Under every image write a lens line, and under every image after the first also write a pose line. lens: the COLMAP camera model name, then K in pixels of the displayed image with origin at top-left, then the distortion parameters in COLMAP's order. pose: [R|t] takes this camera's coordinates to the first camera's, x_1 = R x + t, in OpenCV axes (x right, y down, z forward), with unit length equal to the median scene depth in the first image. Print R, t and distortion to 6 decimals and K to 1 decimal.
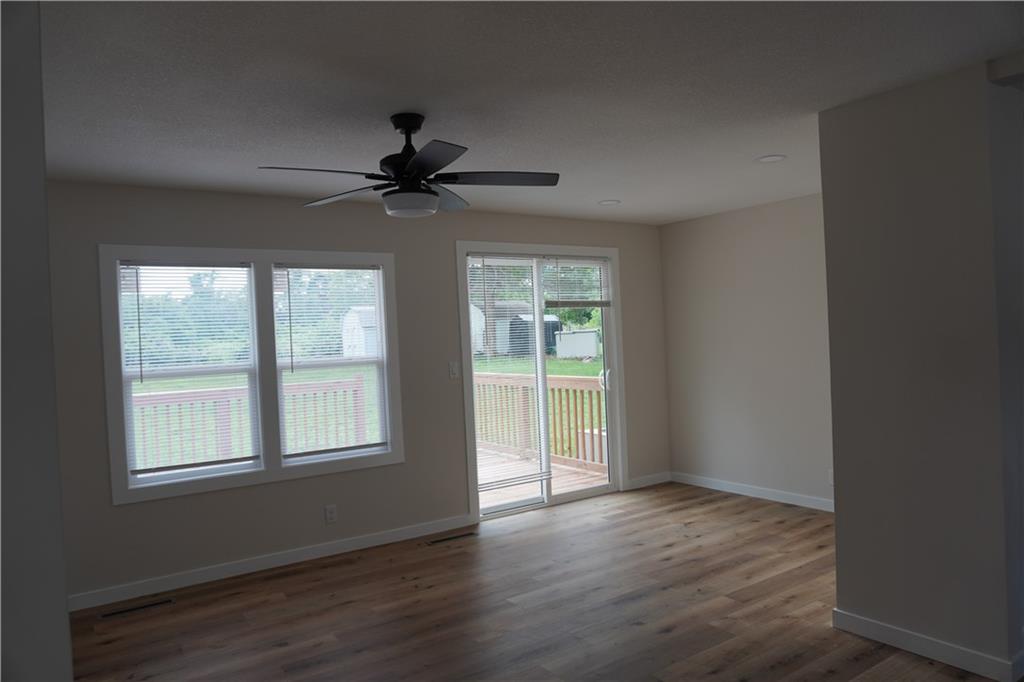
lens RADIAL K [[703.4, 0, 510.8], [0, 703.4, 344.8], [0, 0, 1]] dist [-0.006143, 0.001933]
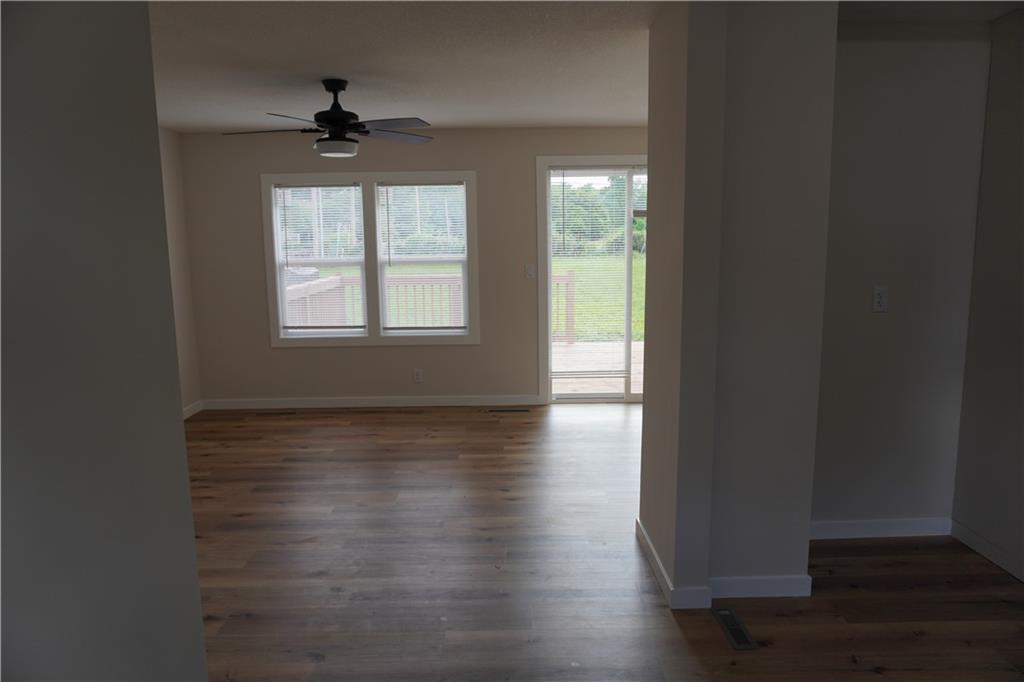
lens RADIAL K [[704.7, 0, 510.8], [0, 704.7, 342.7], [0, 0, 1]] dist [-0.001600, -0.000604]
pose [[0.828802, 0.113804, -0.547847, 0.628871], [-0.029317, 0.986585, 0.160592, -0.039570], [0.558774, -0.117038, 0.821020, 0.020867]]
